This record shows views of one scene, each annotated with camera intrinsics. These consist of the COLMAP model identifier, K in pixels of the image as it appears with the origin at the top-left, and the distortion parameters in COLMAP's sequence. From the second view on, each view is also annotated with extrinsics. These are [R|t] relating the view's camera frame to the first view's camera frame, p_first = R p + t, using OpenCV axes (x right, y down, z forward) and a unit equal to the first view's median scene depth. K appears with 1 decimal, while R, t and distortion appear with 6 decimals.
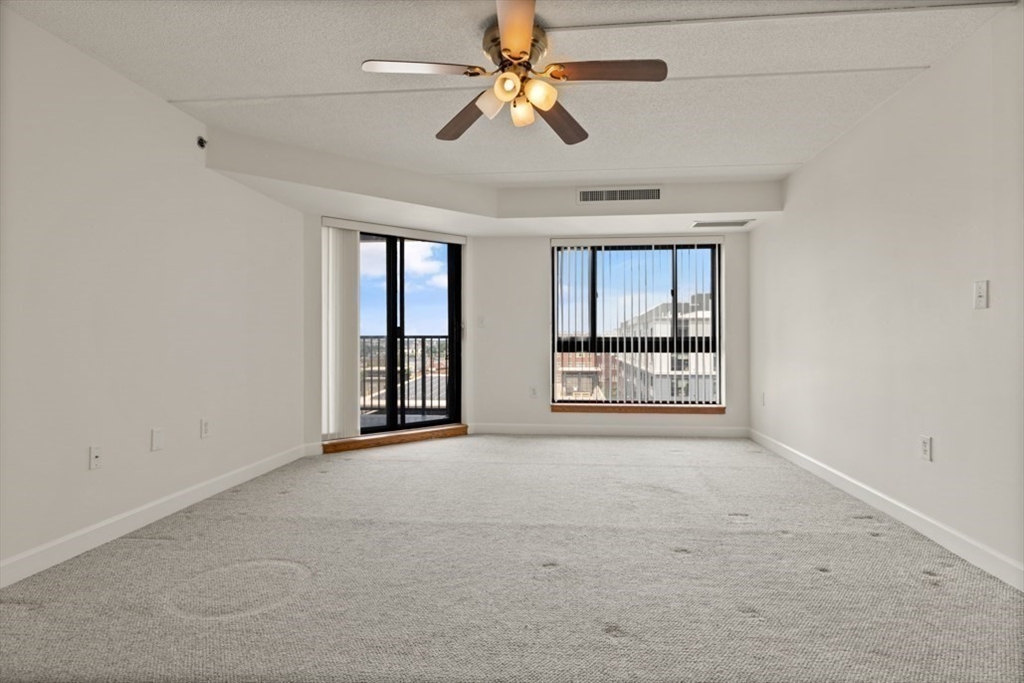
lens RADIAL K [[546.3, 0, 518.4], [0, 546.3, 337.5], [0, 0, 1]] dist [0.000235, -0.000096]
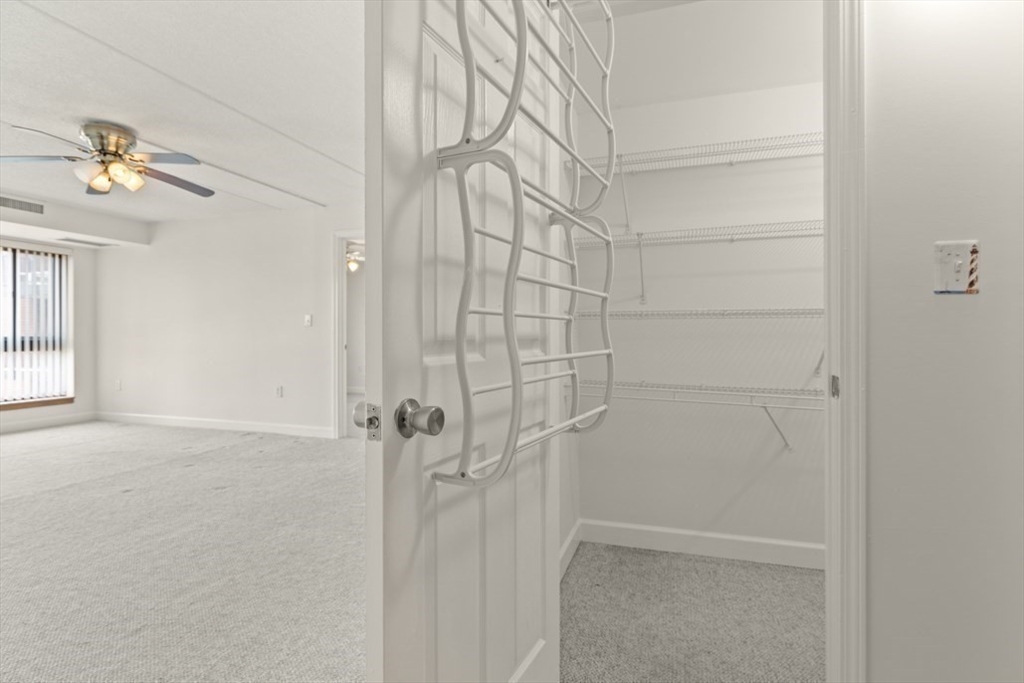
lens RADIAL K [[505.1, 0, 516.7], [0, 505.1, 336.7], [0, 0, 1]] dist [0.001237, 0.000625]
pose [[0.218456, -0.000904, 0.975846, -0.537487], [-0.004878, 0.999986, 0.002018, -0.008569], [-0.975835, -0.005202, 0.218448, -0.175559]]
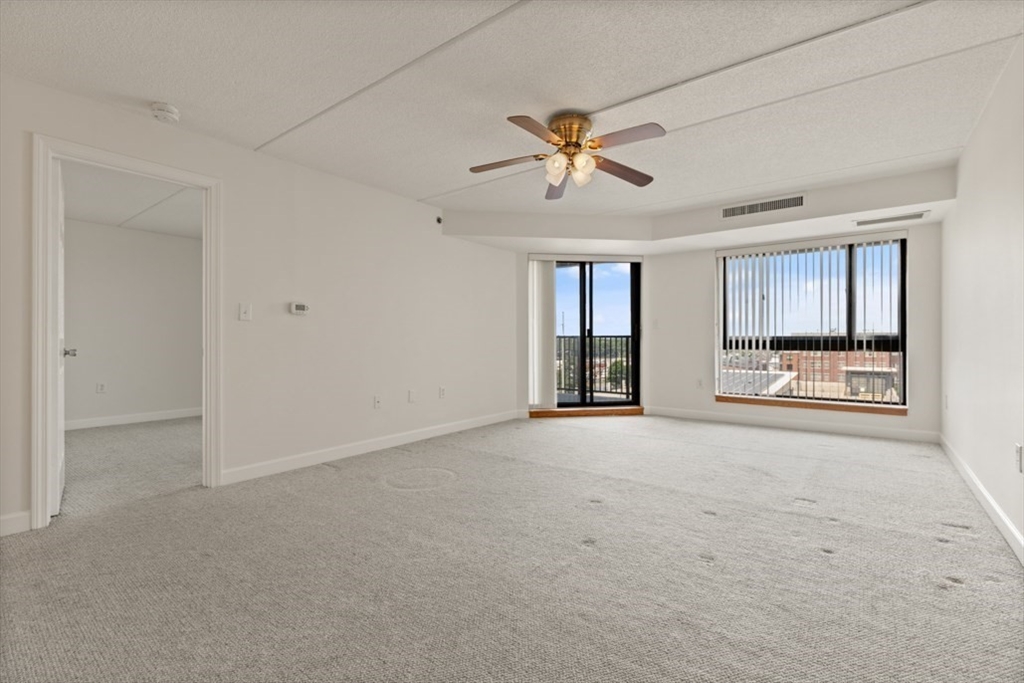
lens RADIAL K [[456.2, 0, 519.8], [0, 456.2, 341.4], [0, 0, 1]] dist [-0.000217, -0.000288]
pose [[0.852986, 0.001278, -0.521932, 0.249903], [0.003846, 0.999954, 0.008734, -0.000084], [0.521919, -0.009457, 0.852942, -0.041419]]
